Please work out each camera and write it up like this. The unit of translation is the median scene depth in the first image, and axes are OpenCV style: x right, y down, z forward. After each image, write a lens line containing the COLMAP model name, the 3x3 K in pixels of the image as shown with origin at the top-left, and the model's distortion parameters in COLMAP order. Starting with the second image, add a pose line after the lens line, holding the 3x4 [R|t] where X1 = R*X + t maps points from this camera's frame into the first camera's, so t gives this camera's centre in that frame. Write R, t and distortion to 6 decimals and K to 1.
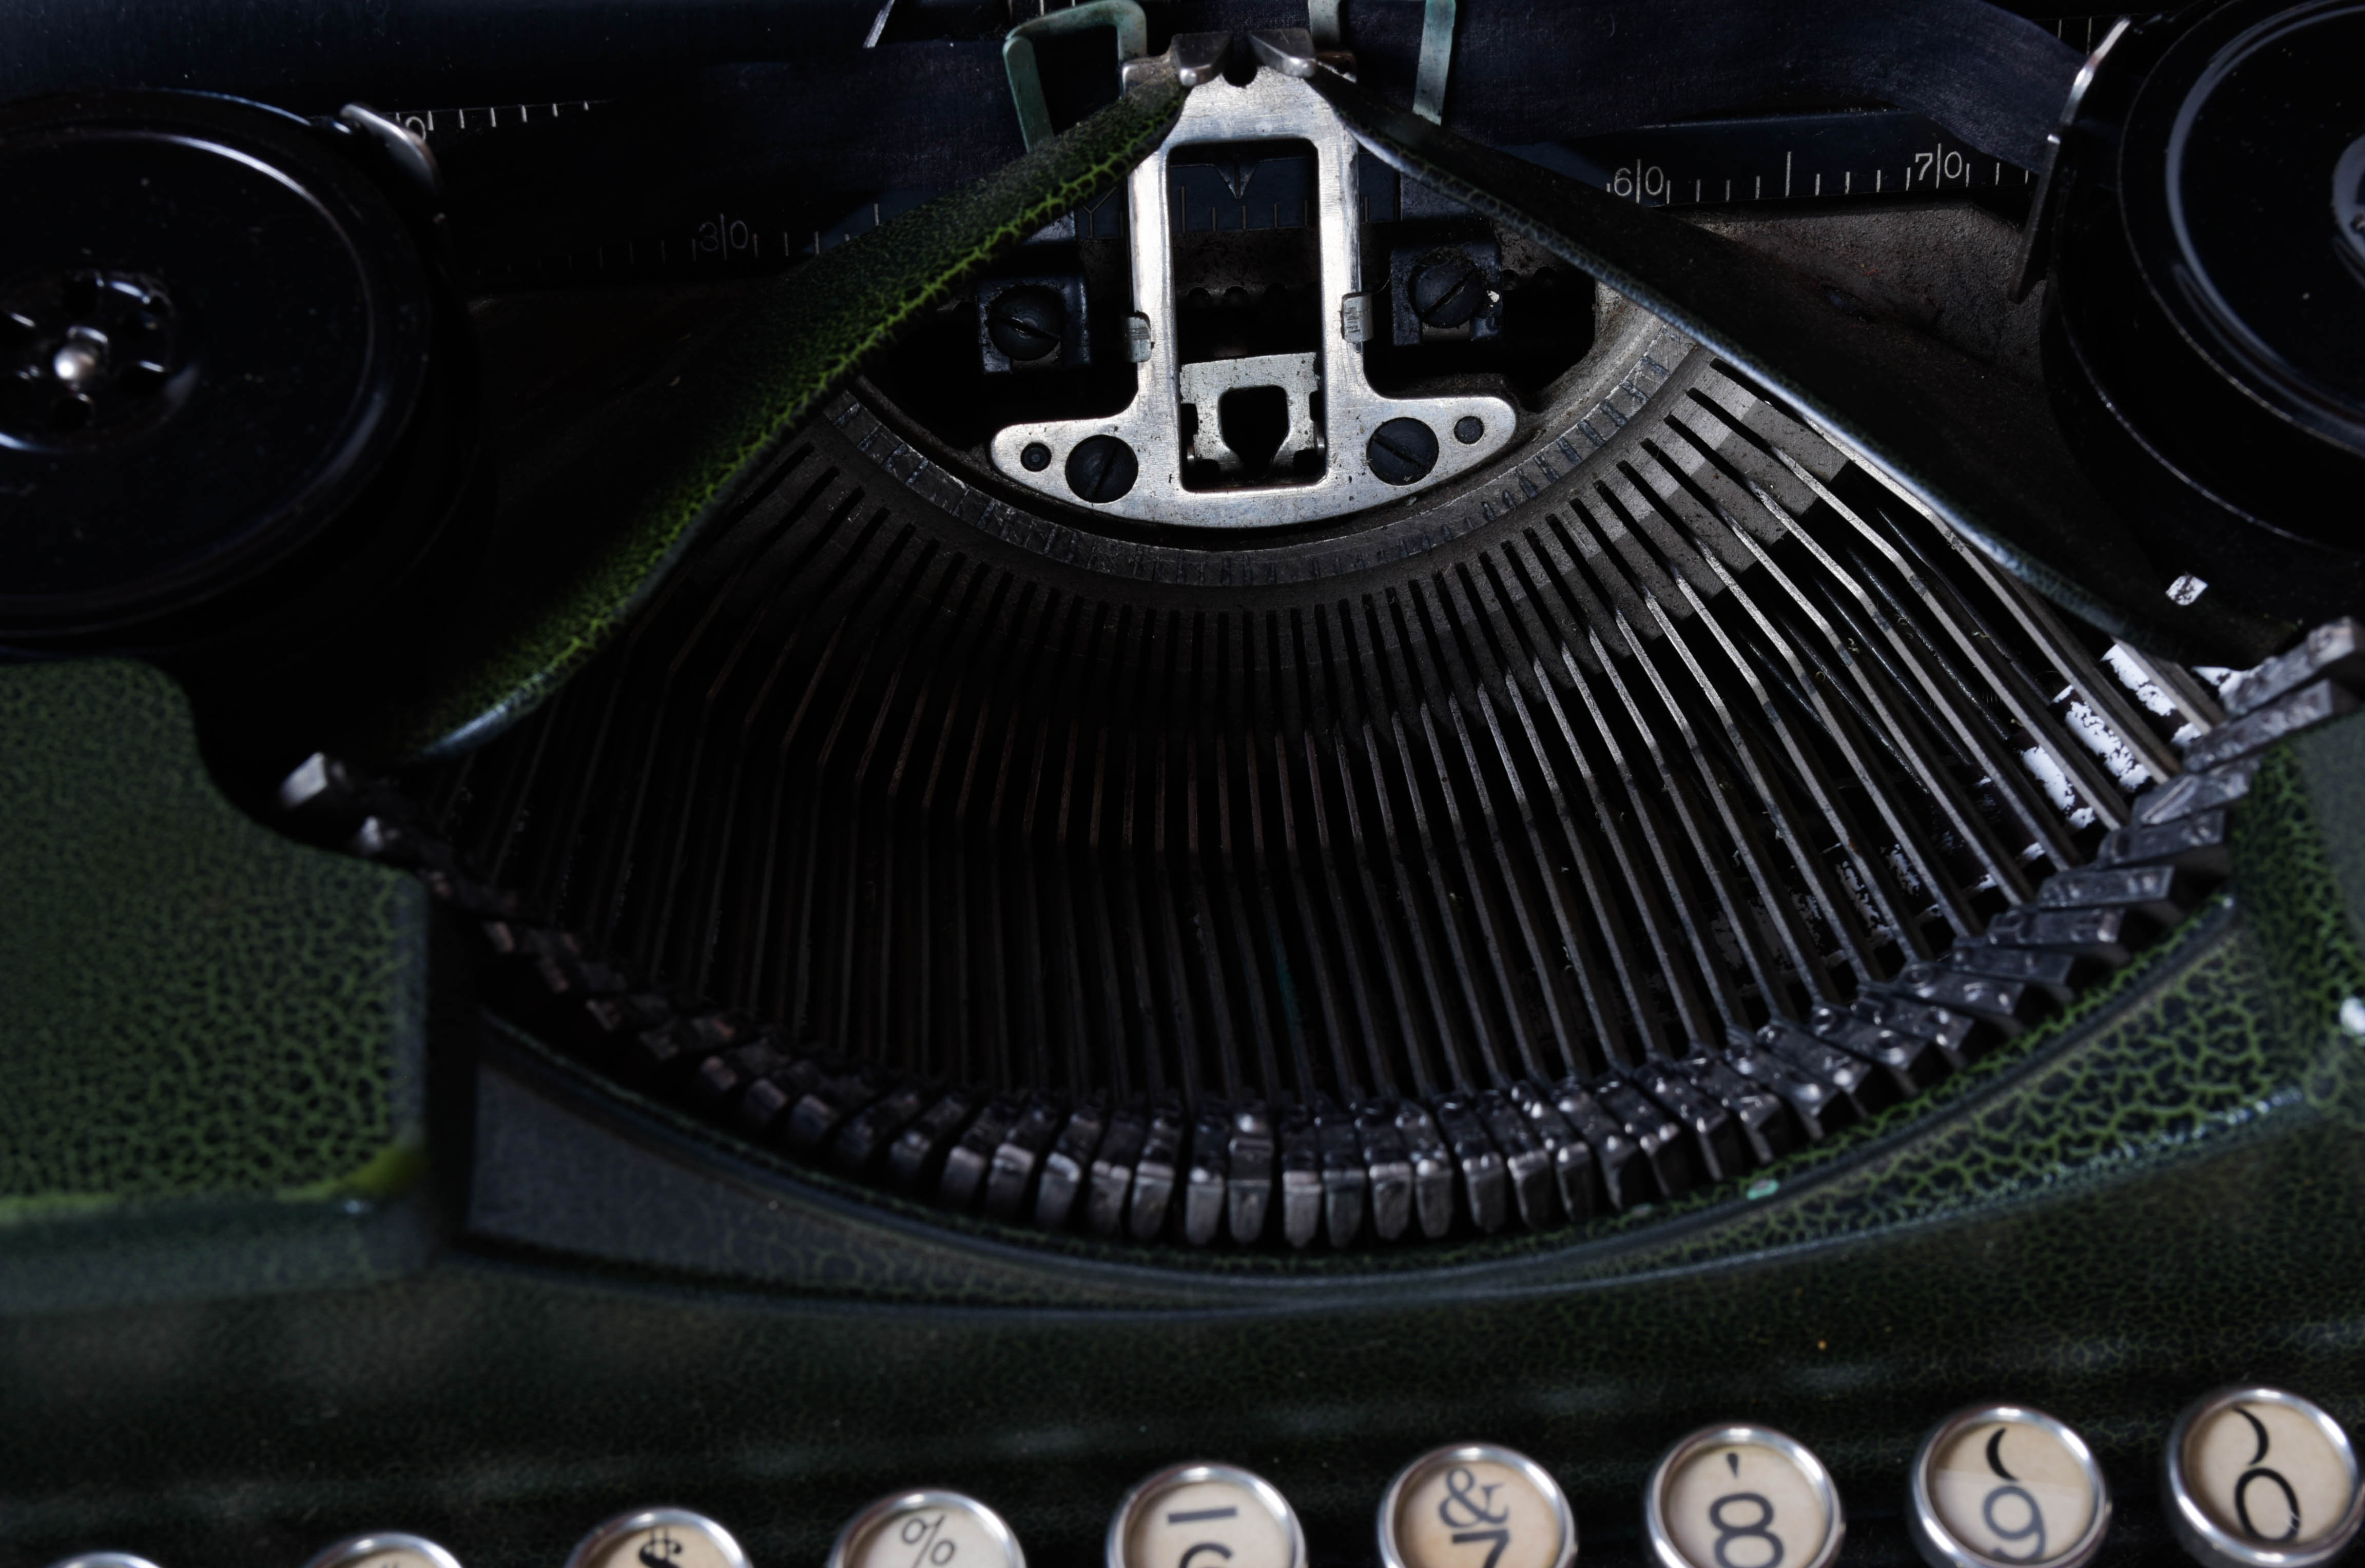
lens RADIAL K [[4132.8, 0, 1195.2], [0, 4132.8, 791.7], [0, 0, 1]] dist [-0.019636, 0.000000]
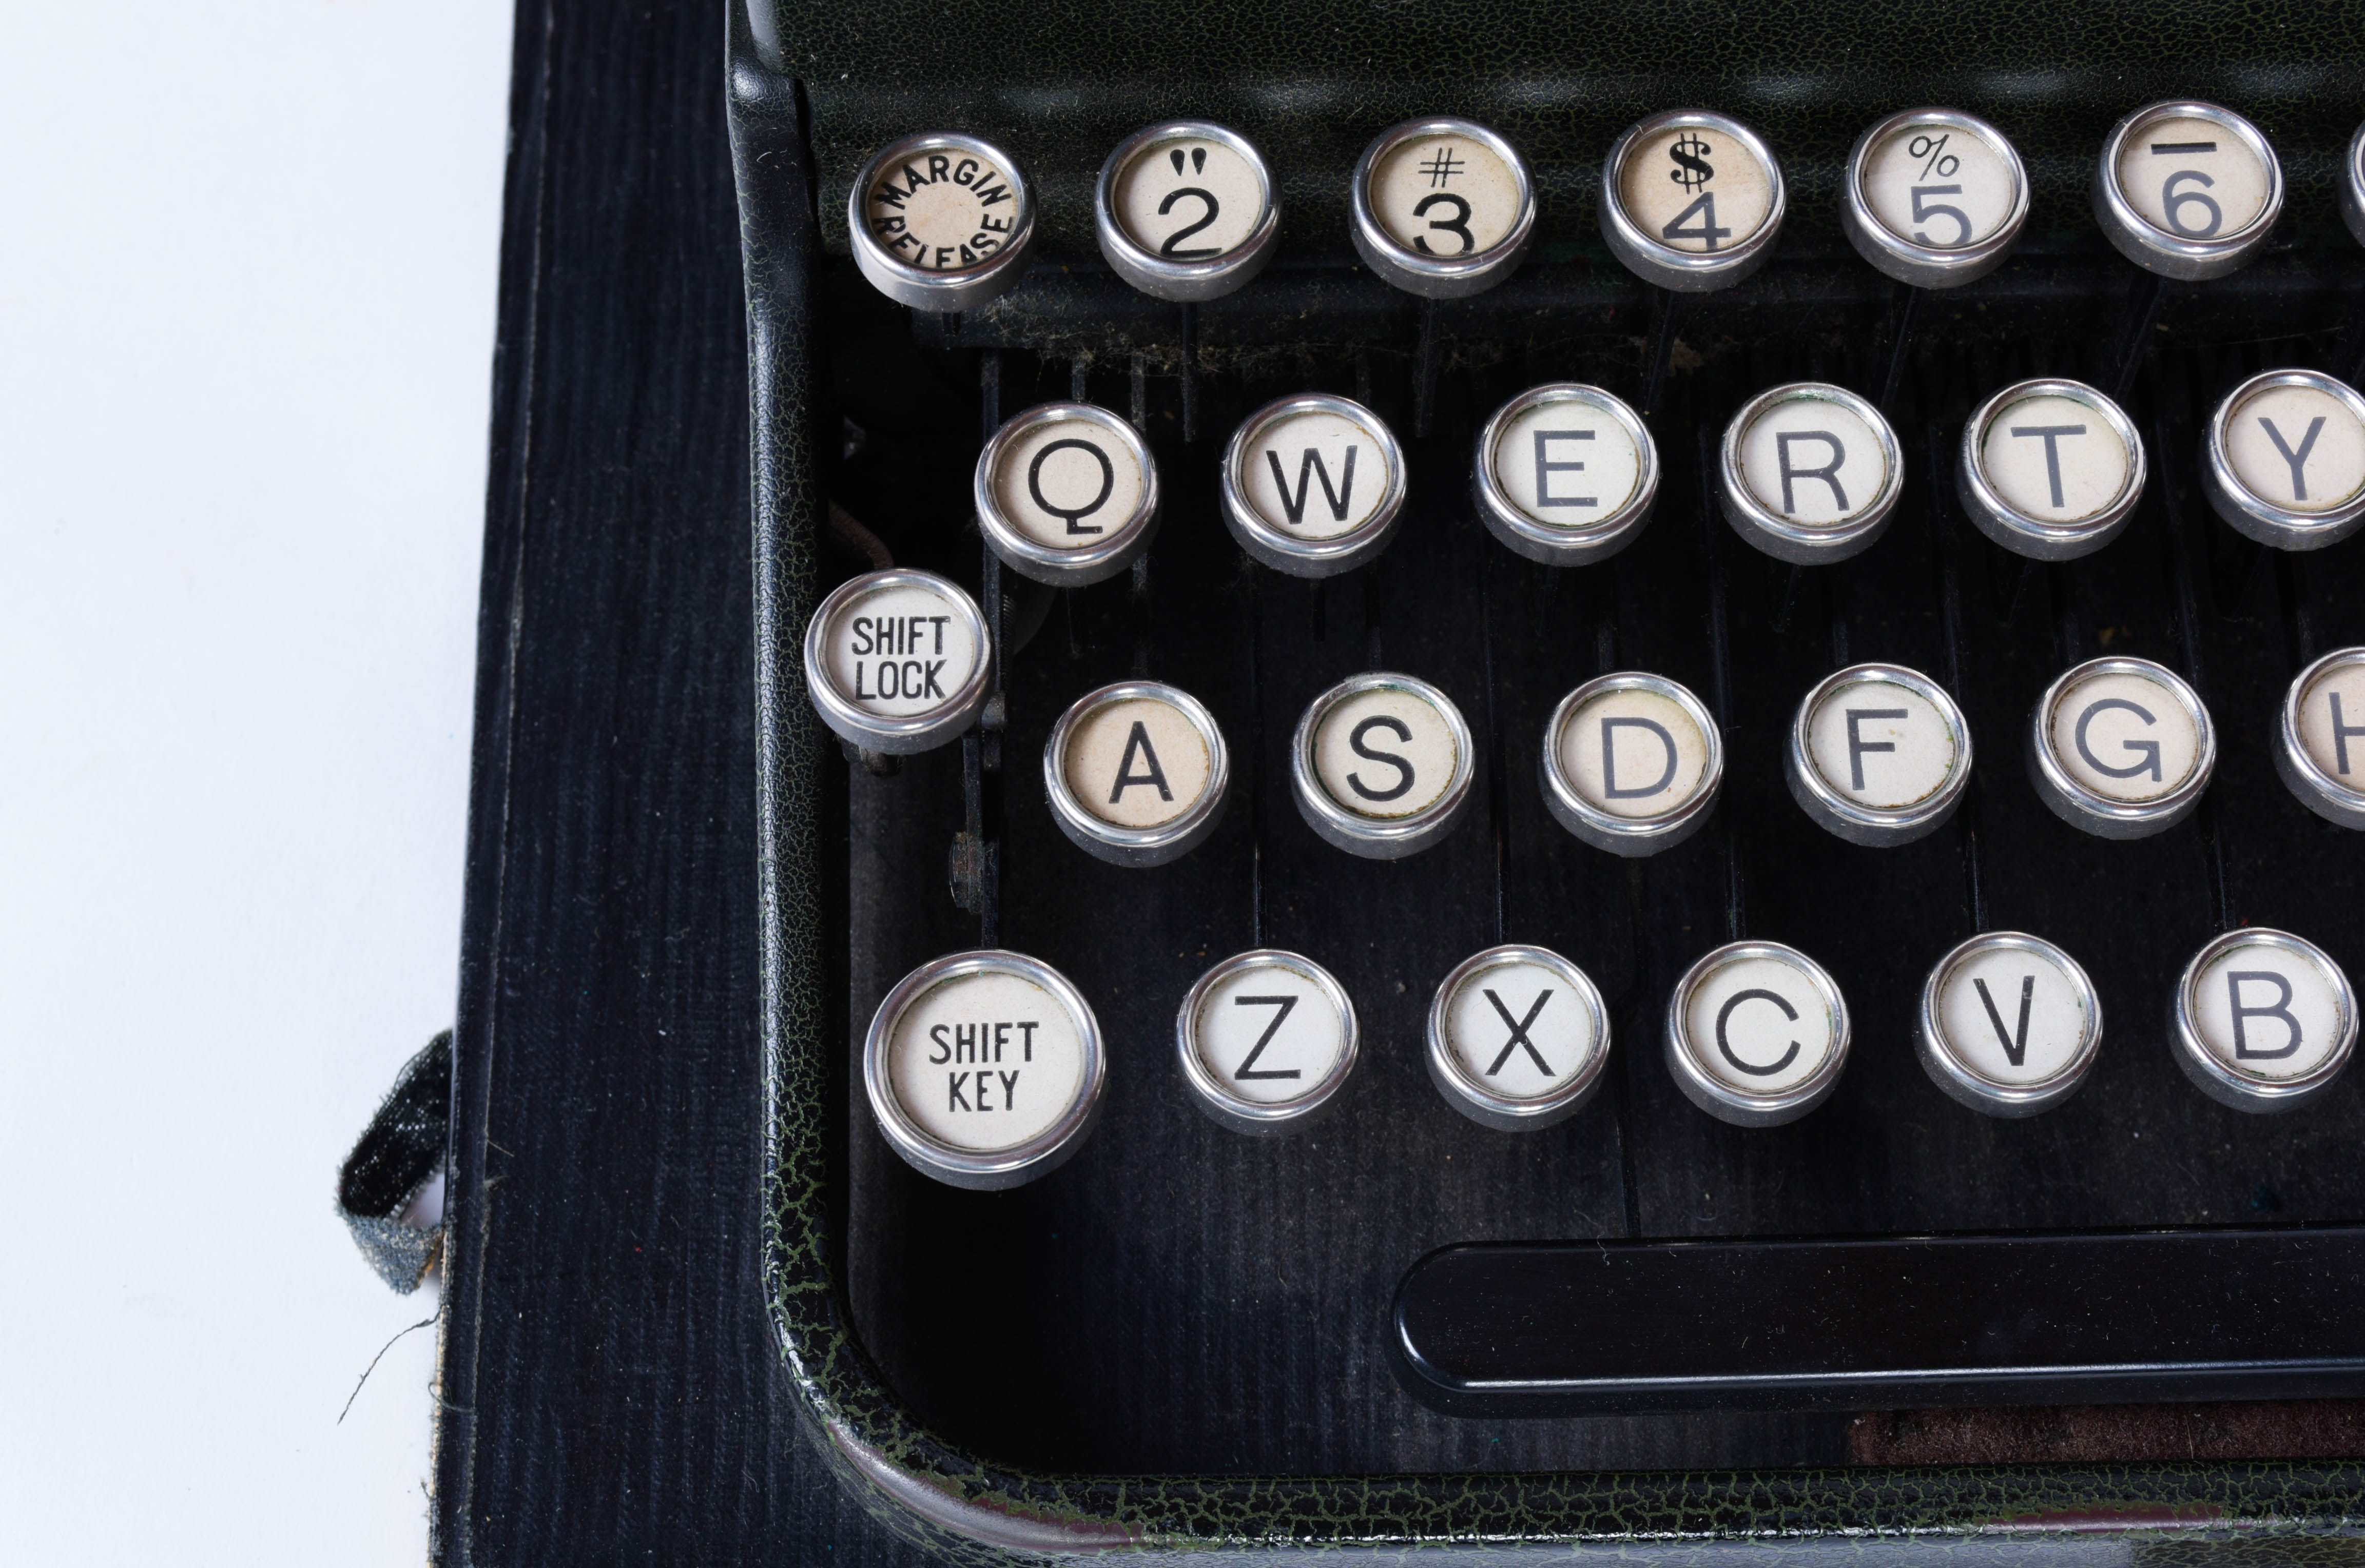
lens RADIAL K [[4132.8, 0, 1202.6], [0, 4132.8, 797.7], [0, 0, 1]] dist [-0.019636, 0.000000]
pose [[0.997690, 0.057334, -0.036432, -0.203789], [-0.050108, 0.983264, 0.175161, 0.163166], [0.045865, -0.172930, 0.983866, -0.112193]]
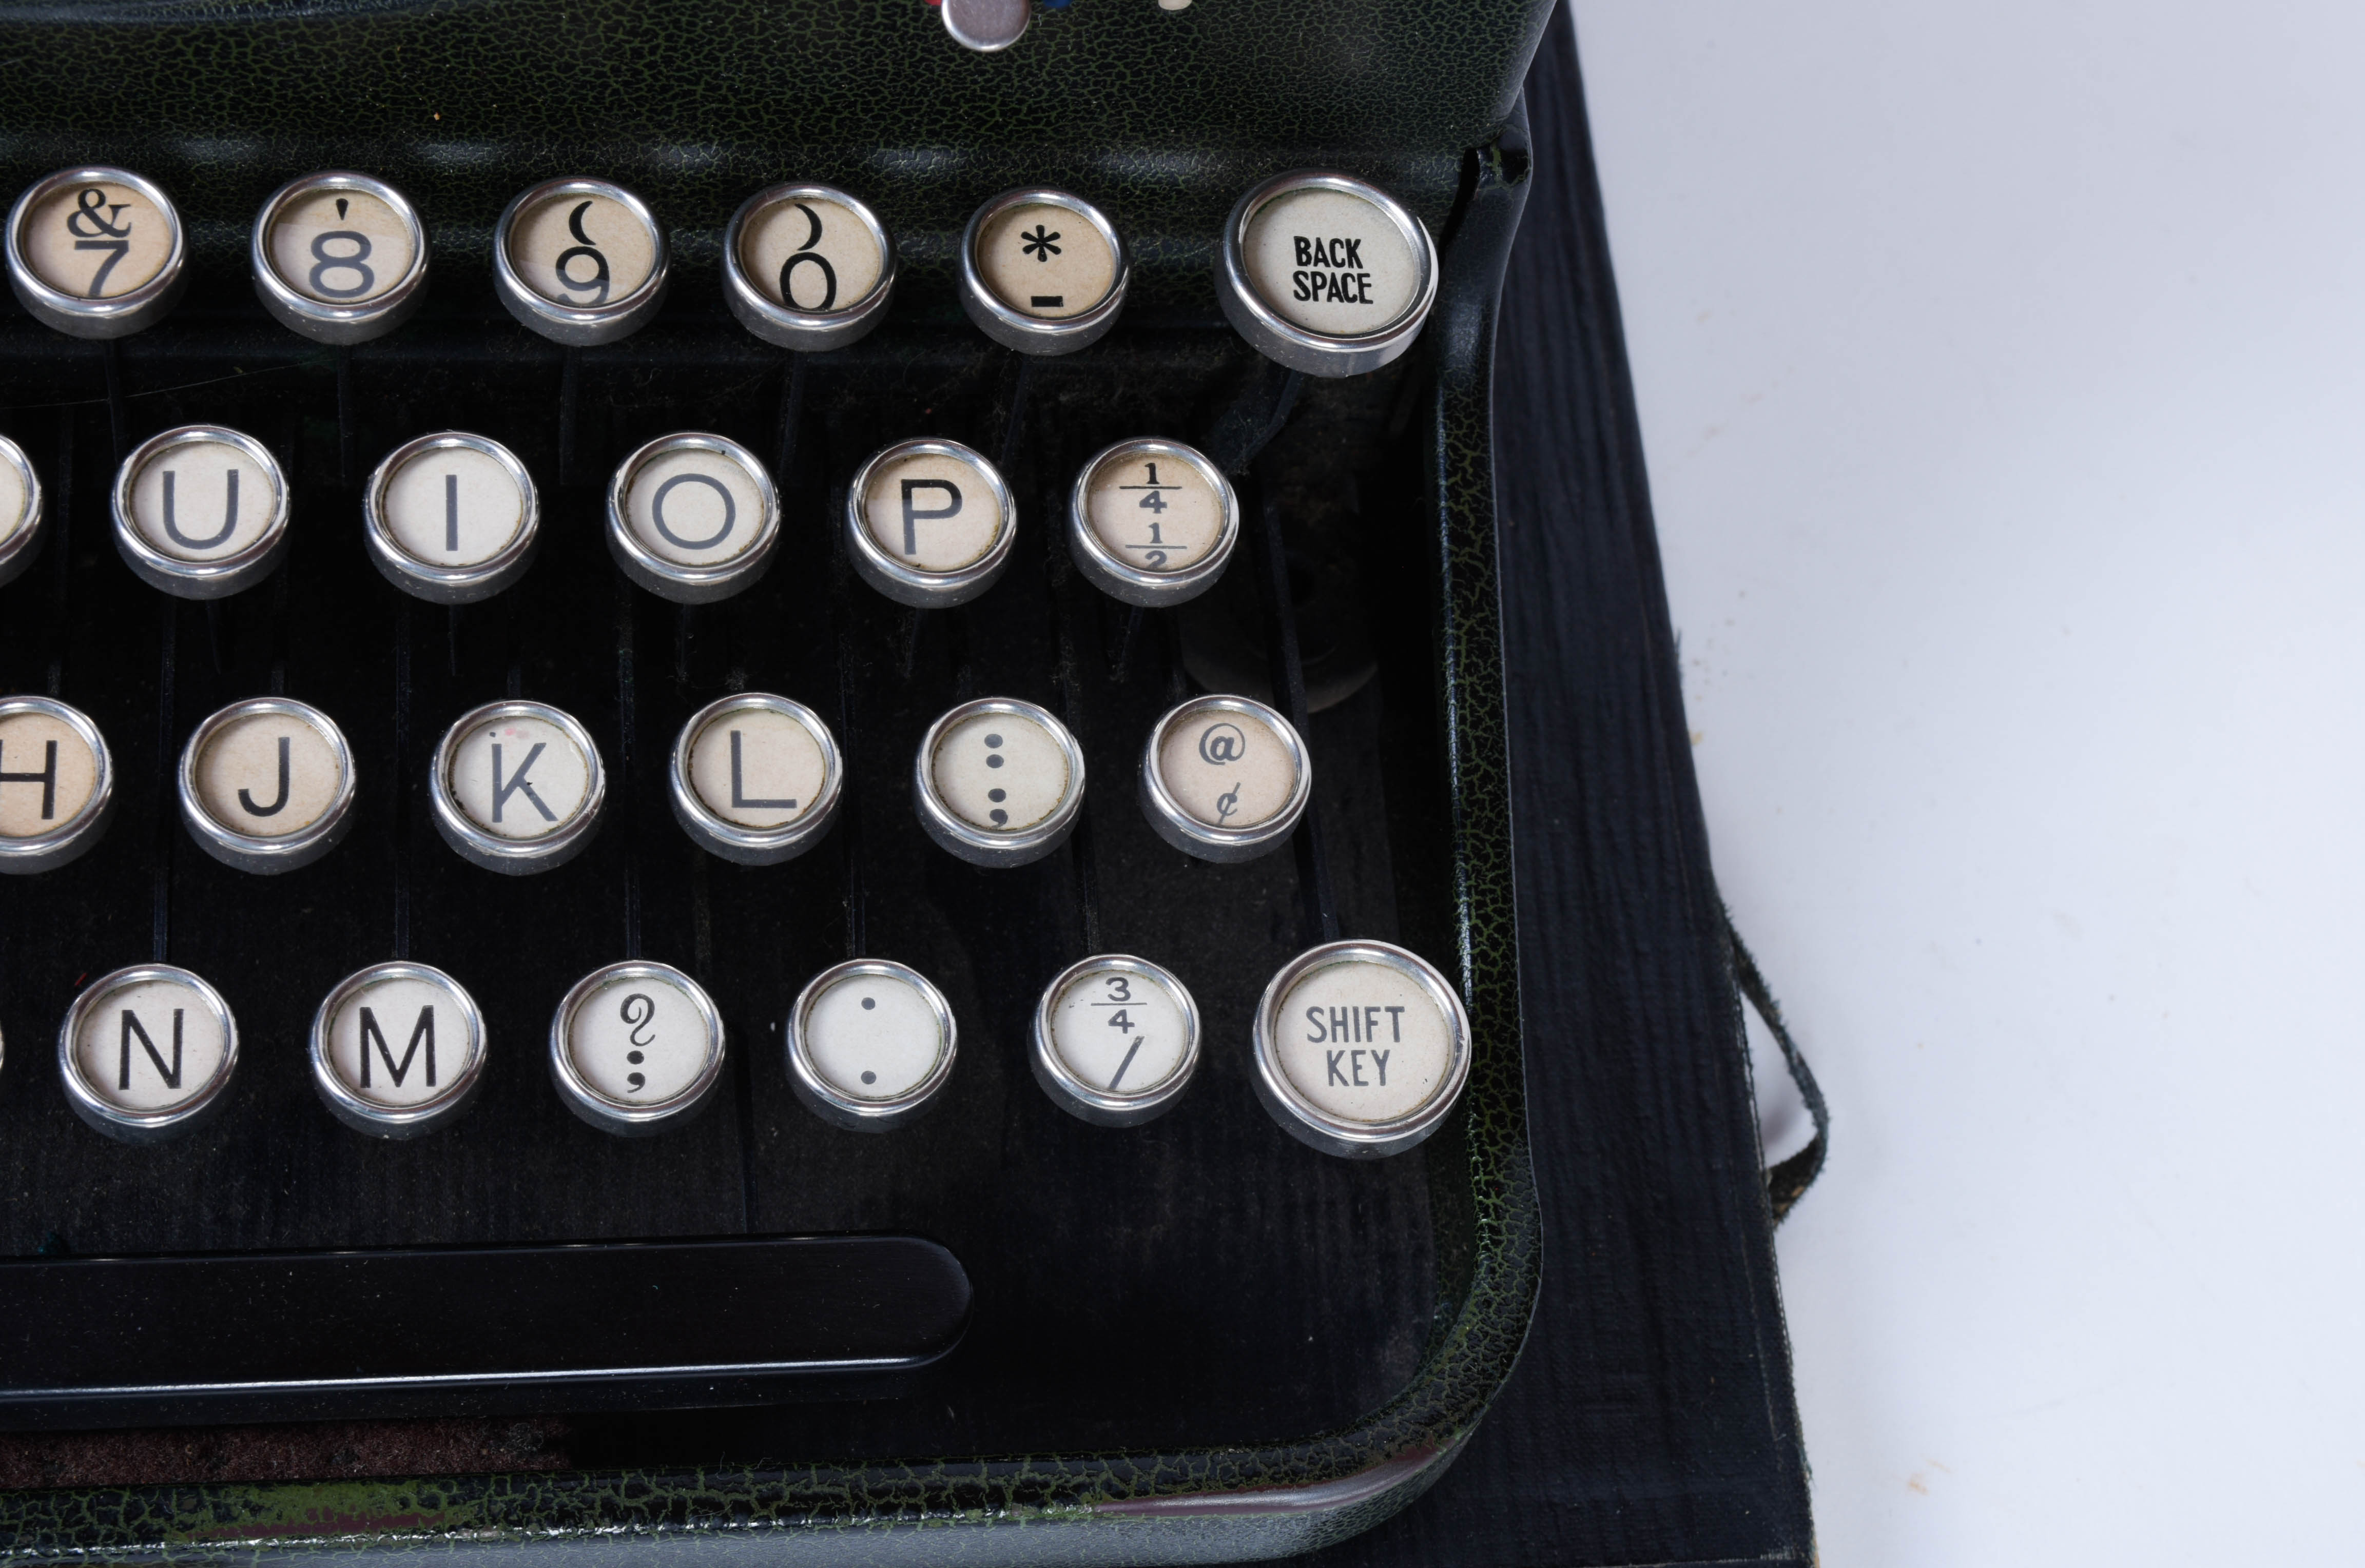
lens RADIAL K [[4132.8, 0, 1176.2], [0, 4132.8, 796.1], [0, 0, 1]] dist [-0.019636, 0.000000]
pose [[0.988497, 0.070375, 0.133871, 0.214523], [-0.087584, 0.987984, 0.127341, 0.156808], [-0.123301, -0.137601, 0.982783, -0.159830]]
